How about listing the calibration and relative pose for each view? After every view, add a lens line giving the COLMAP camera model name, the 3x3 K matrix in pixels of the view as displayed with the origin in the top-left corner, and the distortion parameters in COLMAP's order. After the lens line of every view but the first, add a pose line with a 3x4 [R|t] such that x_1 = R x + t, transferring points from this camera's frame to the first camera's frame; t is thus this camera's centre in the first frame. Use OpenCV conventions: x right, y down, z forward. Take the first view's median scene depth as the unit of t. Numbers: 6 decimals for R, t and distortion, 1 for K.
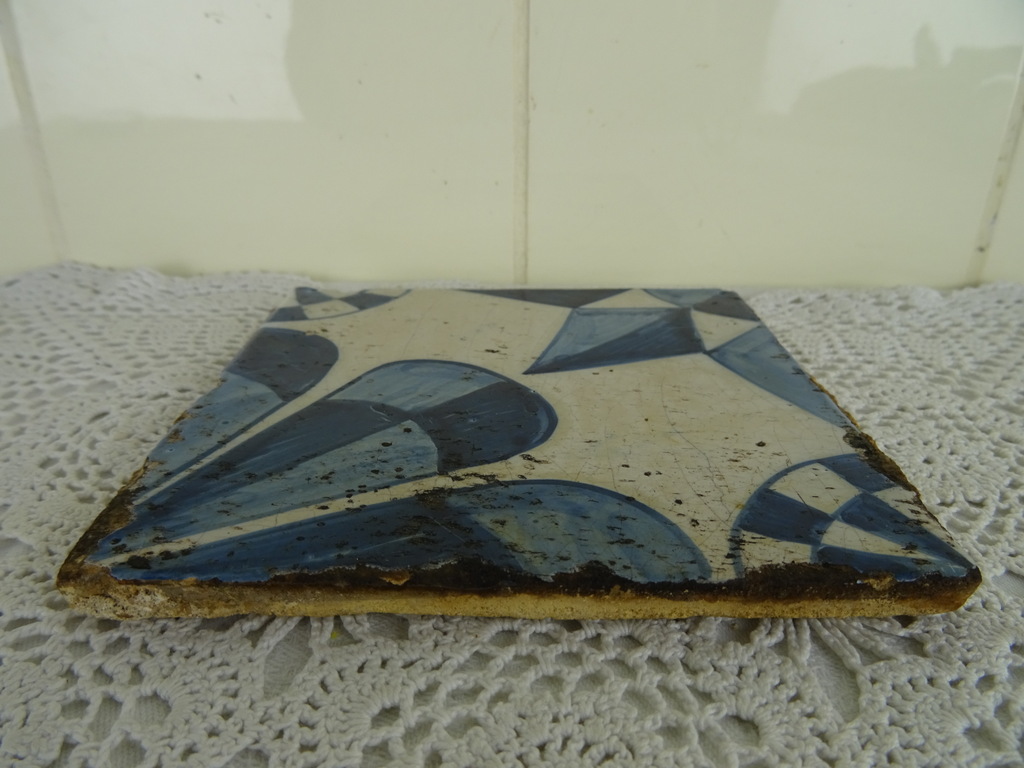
lens RADIAL K [[722.7, 0, 517.4], [0, 722.7, 381.9], [0, 0, 1]] dist [0.016829, -0.033006]
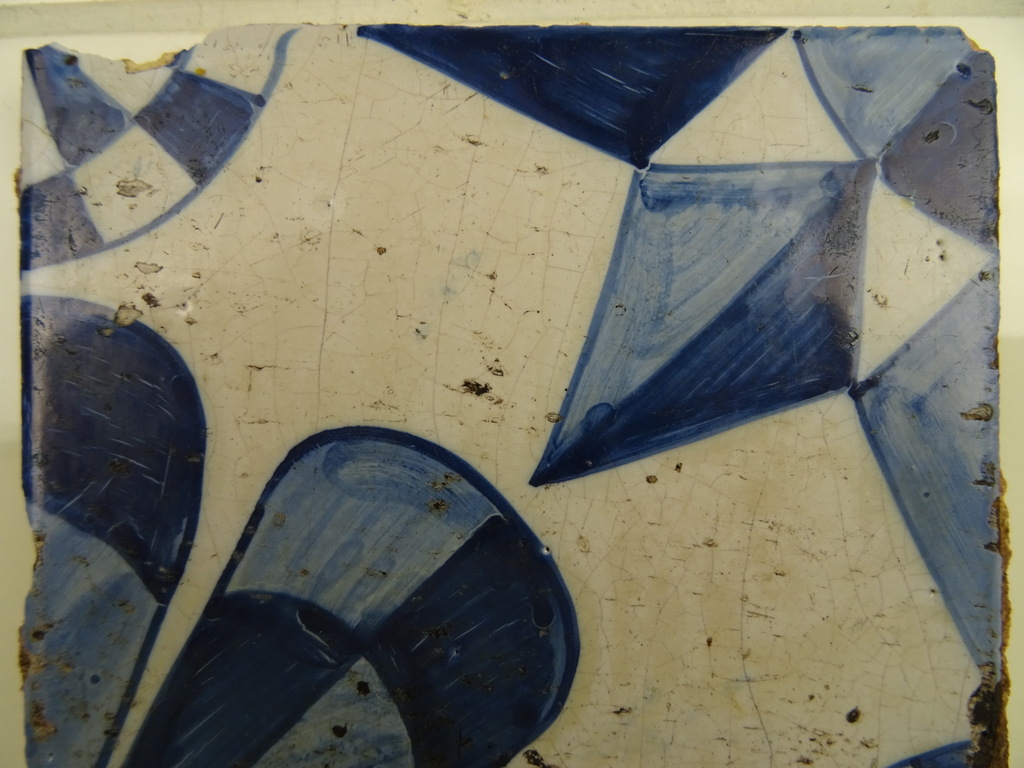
lens RADIAL K [[722.7, 0, 517.4], [0, 722.7, 381.9], [0, 0, 1]] dist [0.016829, -0.033006]
pose [[0.999855, 0.003979, 0.016544, -0.017751], [-0.016640, 0.431928, 0.901755, -0.785849], [-0.003557, -0.901899, 0.431932, 1.090670]]
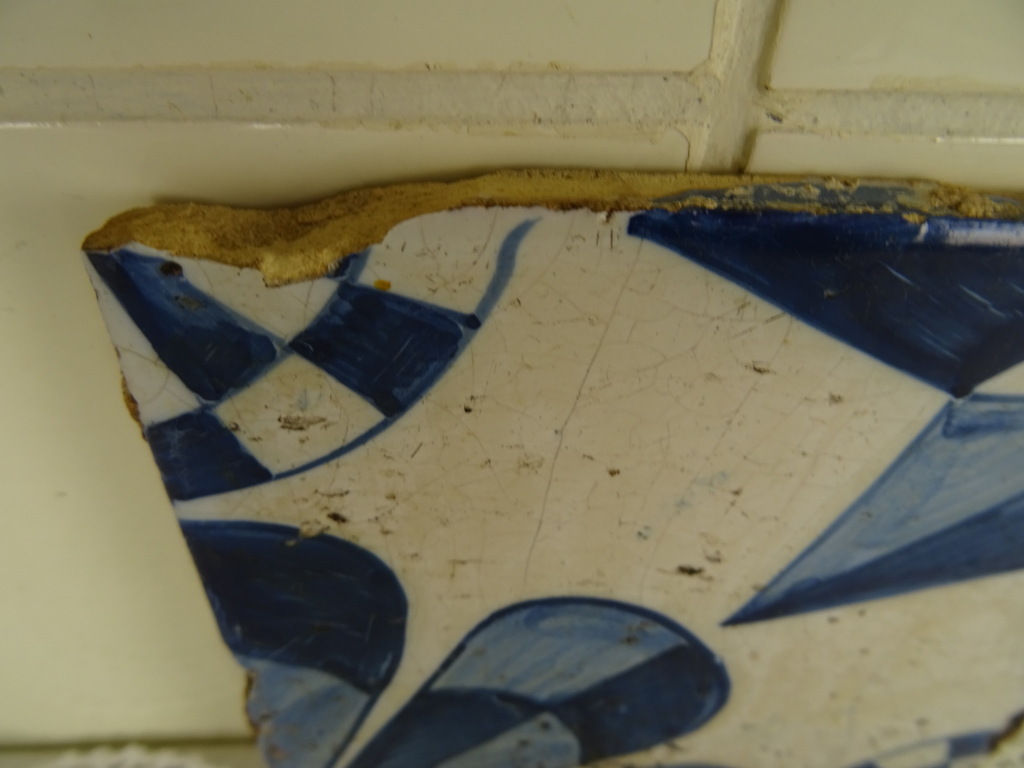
lens RADIAL K [[722.7, 0, 517.4], [0, 722.7, 381.9], [0, 0, 1]] dist [0.016829, -0.033006]
pose [[0.995470, 0.014357, 0.093990, -0.304423], [-0.087612, -0.245525, 0.965423, -0.730215], [0.036937, -0.969284, -0.243155, 1.800603]]
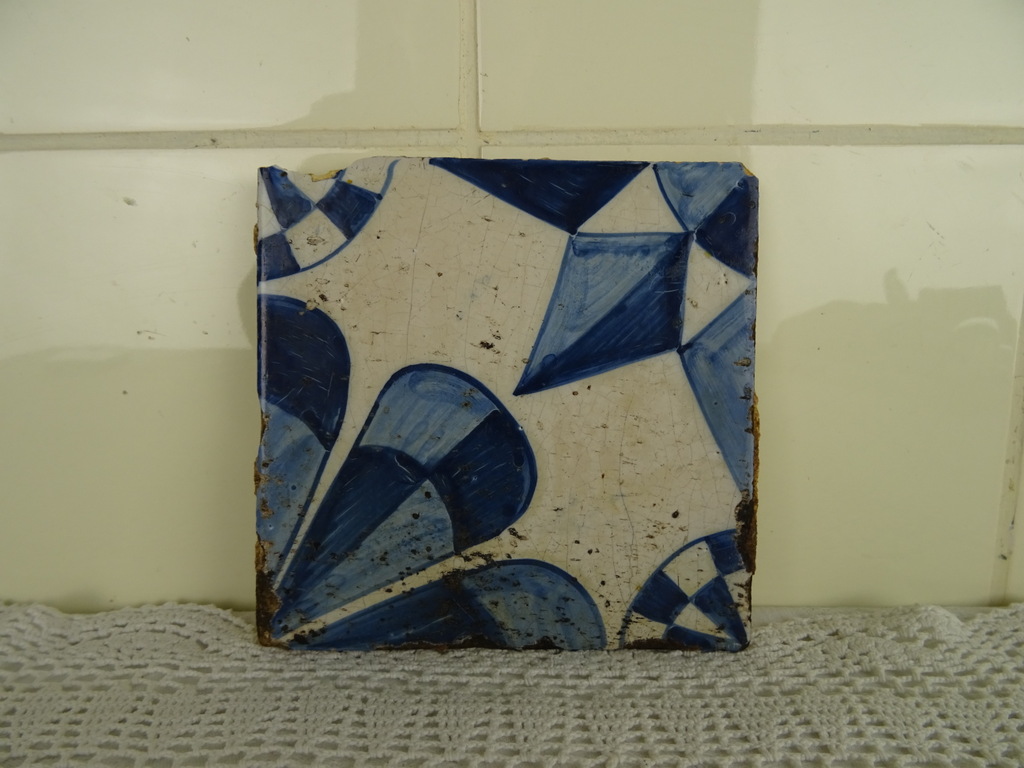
lens RADIAL K [[710.7, 0, 519.4], [0, 710.7, 384.1], [0, 0, 1]] dist [0.003630, 0.001399]
pose [[0.999594, 0.020006, 0.020304, -0.009207], [-0.026746, 0.412044, 0.910771, -1.436651], [0.009854, -0.910944, 0.412412, 0.715815]]
